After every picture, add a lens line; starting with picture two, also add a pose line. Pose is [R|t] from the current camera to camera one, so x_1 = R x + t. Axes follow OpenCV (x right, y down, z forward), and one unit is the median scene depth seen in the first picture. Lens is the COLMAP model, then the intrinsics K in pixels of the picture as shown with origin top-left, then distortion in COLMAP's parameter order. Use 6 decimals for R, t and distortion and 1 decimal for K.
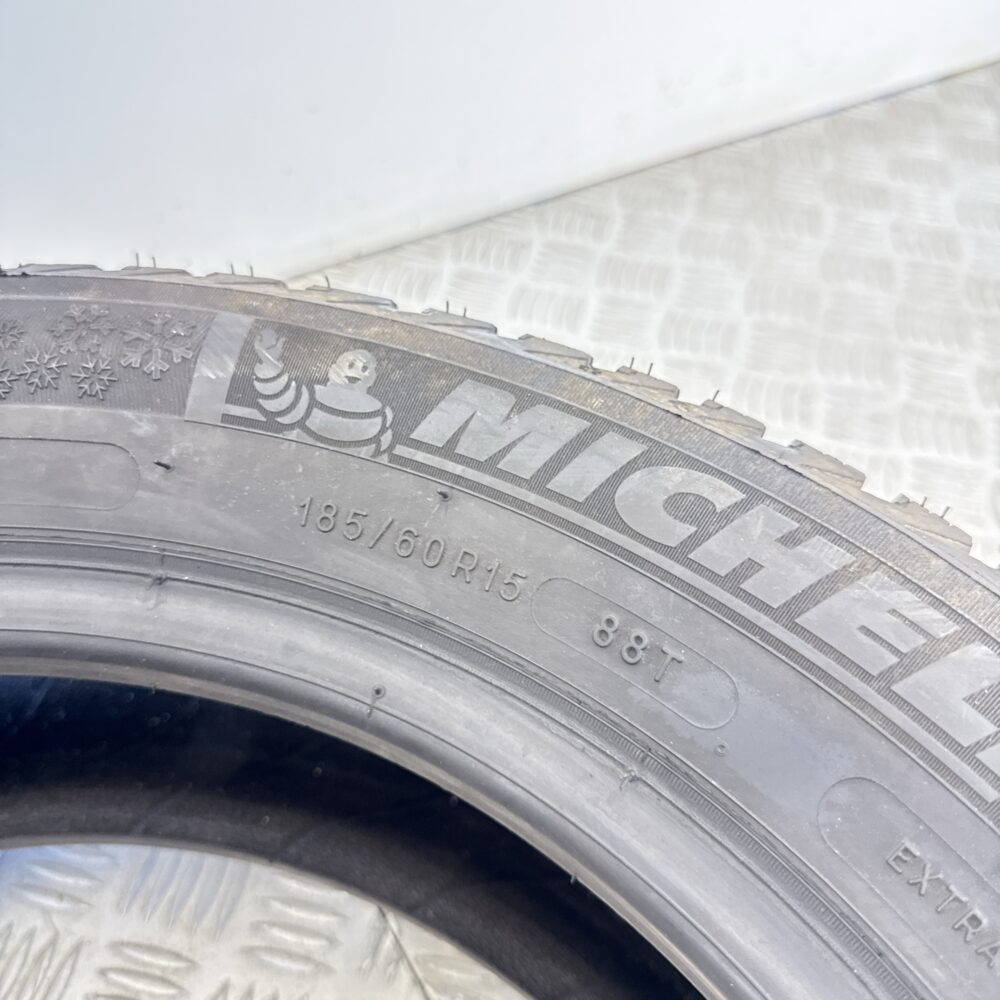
lens RADIAL K [[968.7, 0, 500.0], [0, 968.7, 500.0], [0, 0, 1]] dist [0.074897, -0.172975]
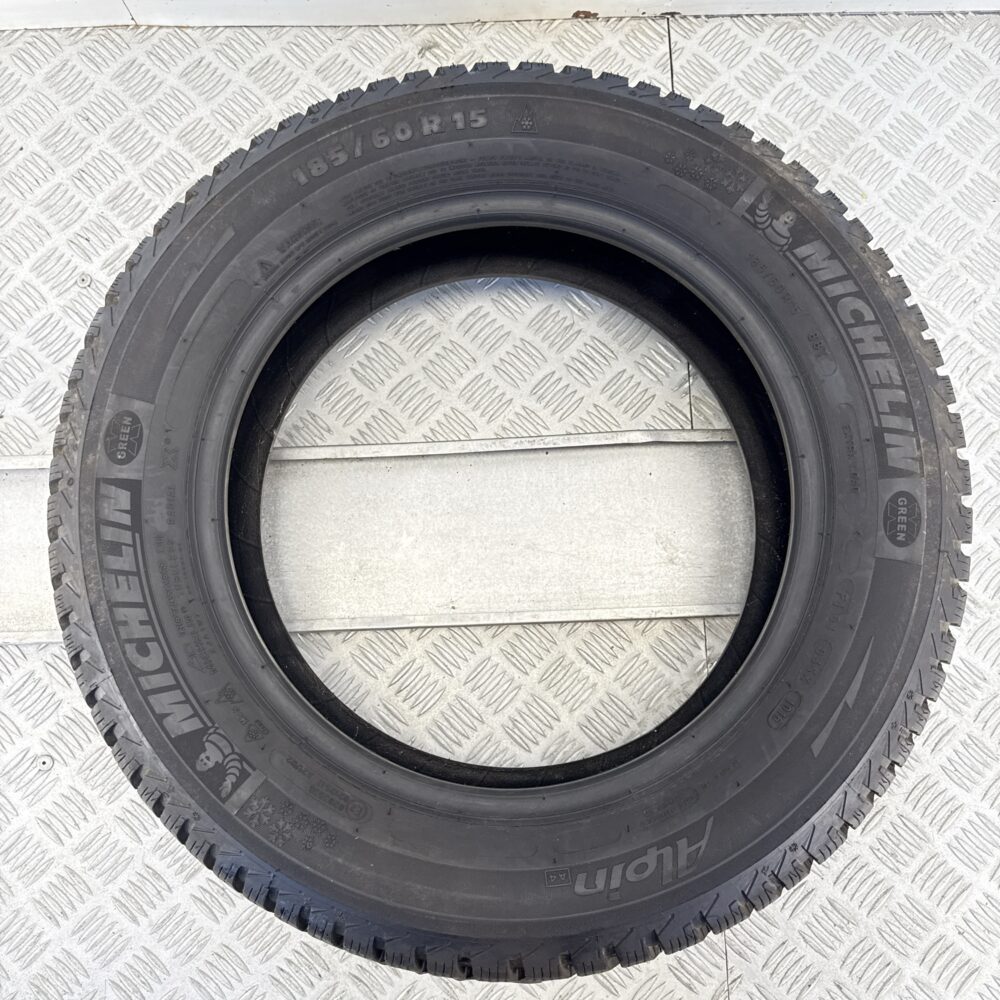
lens RADIAL K [[968.7, 0, 500.0], [0, 968.7, 500.0], [0, 0, 1]] dist [0.074897, -0.172975]
pose [[0.865016, 0.487441, -0.118951, -0.139763], [-0.363489, 0.772218, 0.521110, -0.719123], [0.345866, -0.407531, 0.845160, -2.240173]]
